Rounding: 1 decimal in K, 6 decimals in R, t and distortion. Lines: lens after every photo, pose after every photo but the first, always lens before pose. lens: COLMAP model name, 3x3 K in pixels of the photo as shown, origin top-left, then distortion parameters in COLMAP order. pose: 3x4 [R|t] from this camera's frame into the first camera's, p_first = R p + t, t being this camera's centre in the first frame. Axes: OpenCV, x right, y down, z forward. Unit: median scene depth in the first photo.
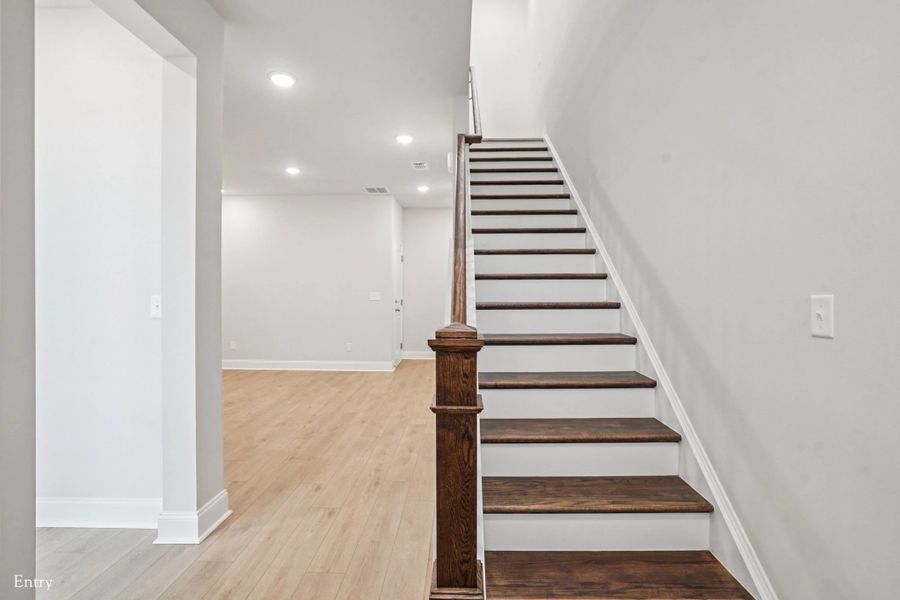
lens RADIAL K [[426.2, 0, 448.2], [0, 426.2, 286.4], [0, 0, 1]] dist [-0.000344, 0.000063]
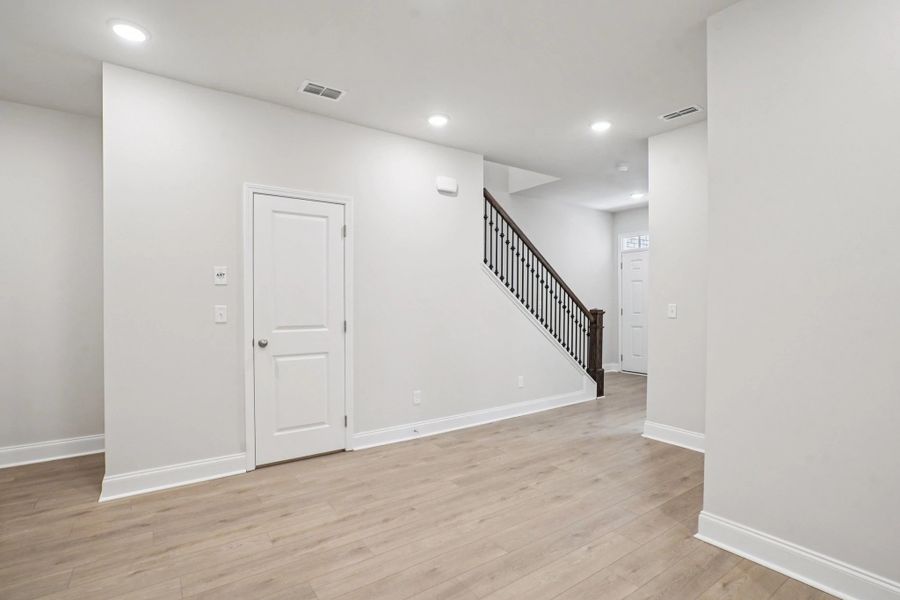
lens RADIAL K [[426.2, 0, 448.2], [0, 426.2, 286.4], [0, 0, 1]] dist [-0.000344, 0.000063]
pose [[-0.588240, 0.025624, 0.808280, -0.951483], [-0.003411, 0.999410, -0.034166, 0.006317], [-0.808679, -0.022855, -0.587806, 1.744225]]
